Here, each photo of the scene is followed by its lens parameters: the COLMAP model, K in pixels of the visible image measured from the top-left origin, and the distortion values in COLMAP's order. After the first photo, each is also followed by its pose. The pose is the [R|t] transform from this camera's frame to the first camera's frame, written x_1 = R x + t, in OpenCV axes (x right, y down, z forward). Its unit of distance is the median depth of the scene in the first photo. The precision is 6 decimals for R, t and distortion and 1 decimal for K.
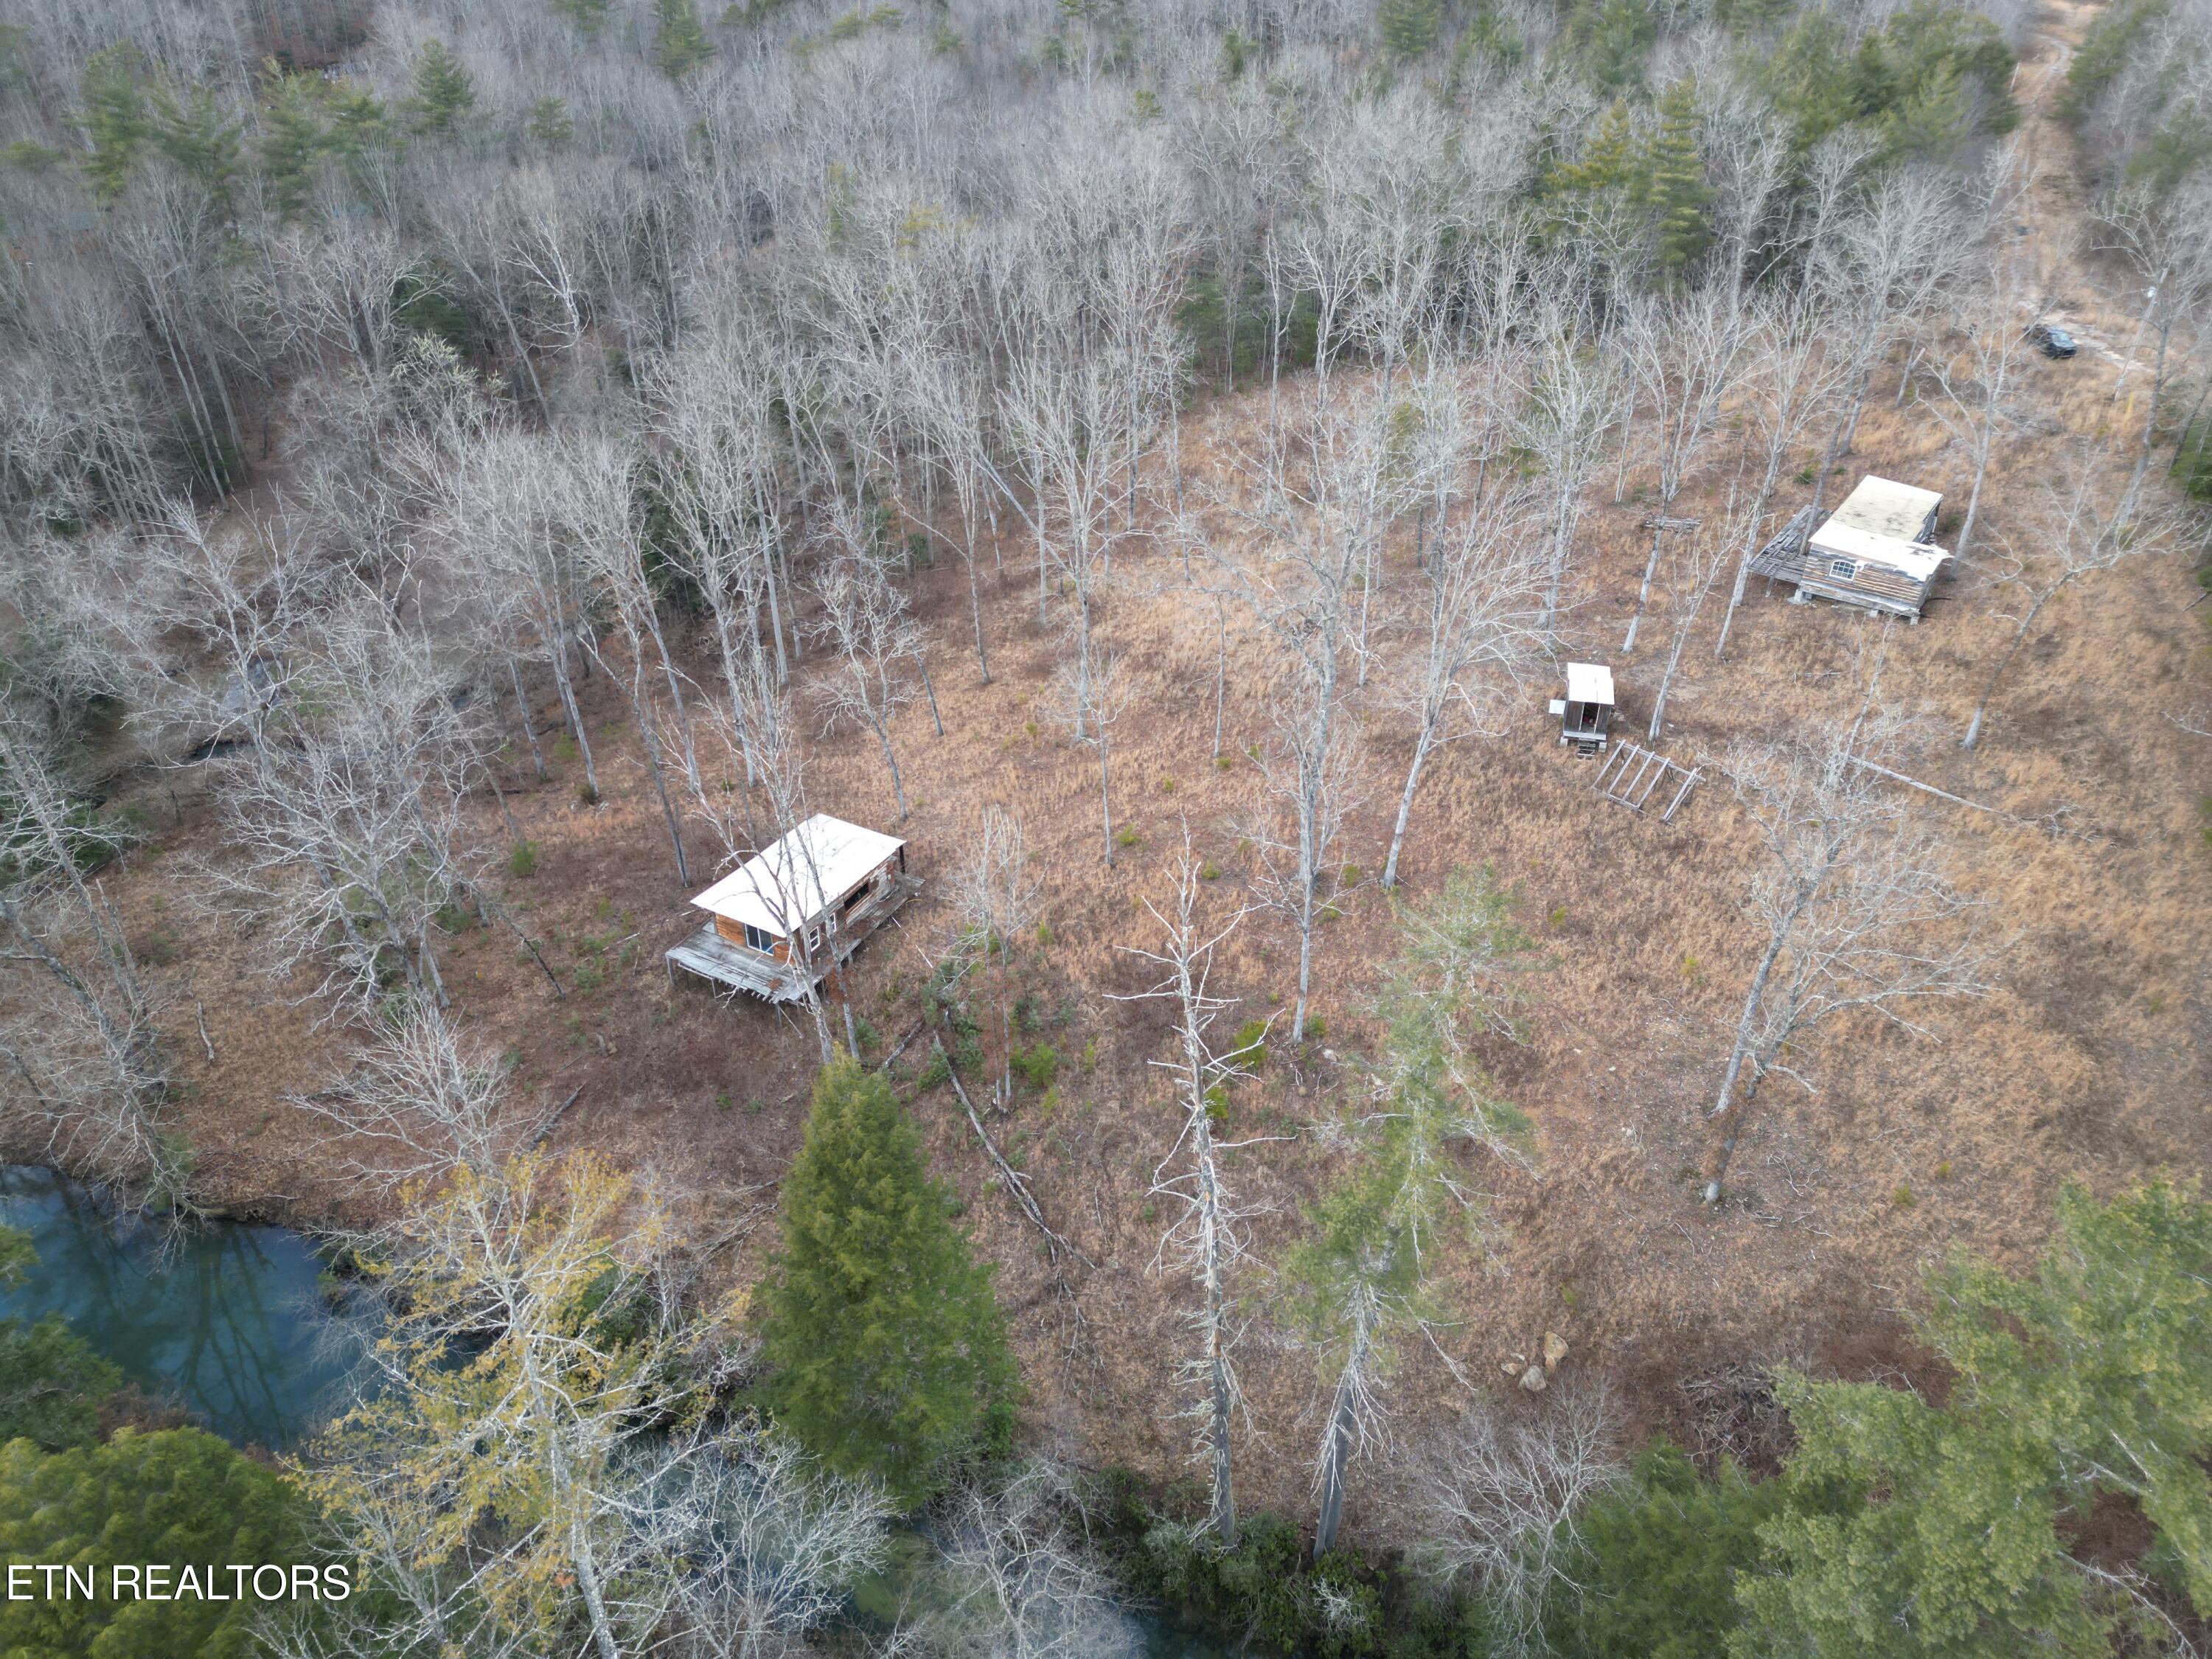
lens RADIAL K [[1557.0, 0, 1100.7], [0, 1557.0, 826.1], [0, 0, 1]] dist [0.100634, -0.085432]
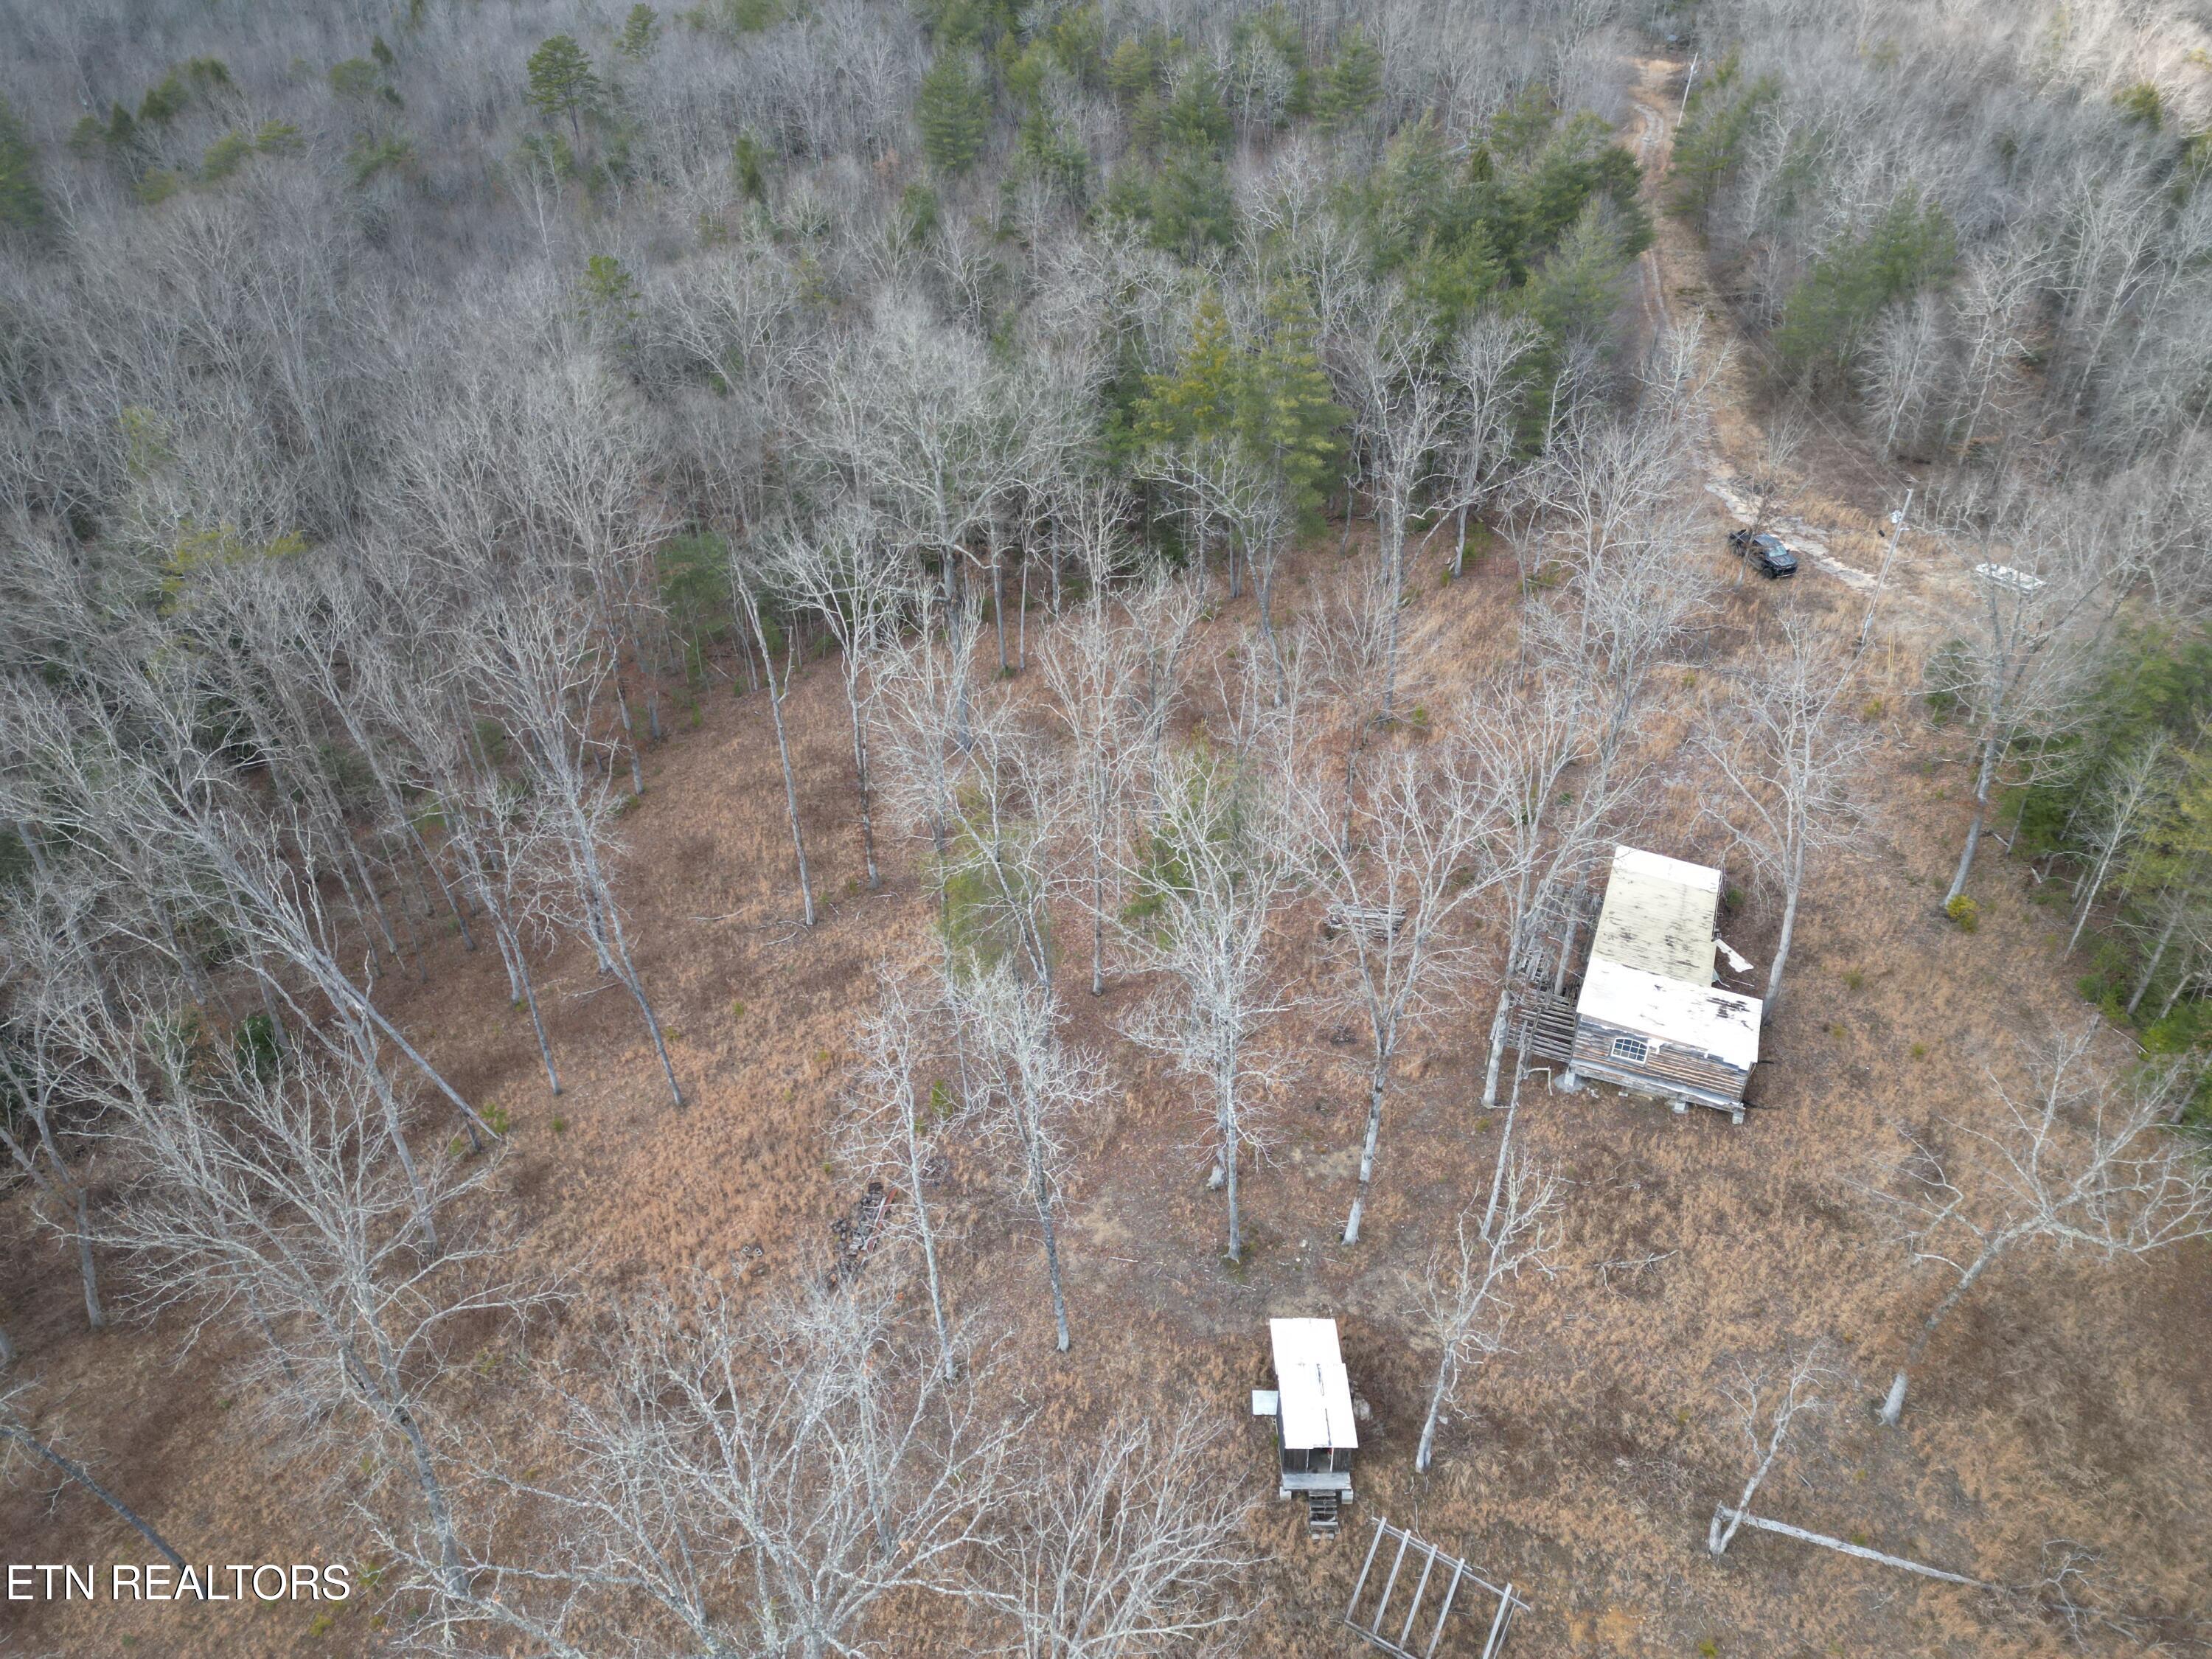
lens RADIAL K [[1557.0, 0, 1100.7], [0, 1557.0, 826.1], [0, 0, 1]] dist [0.100634, -0.085432]
pose [[0.972544, -0.130894, 0.192419, 0.130226], [0.132563, 0.991166, 0.004228, -0.283488], [-0.191273, 0.021396, 0.981304, 0.377117]]
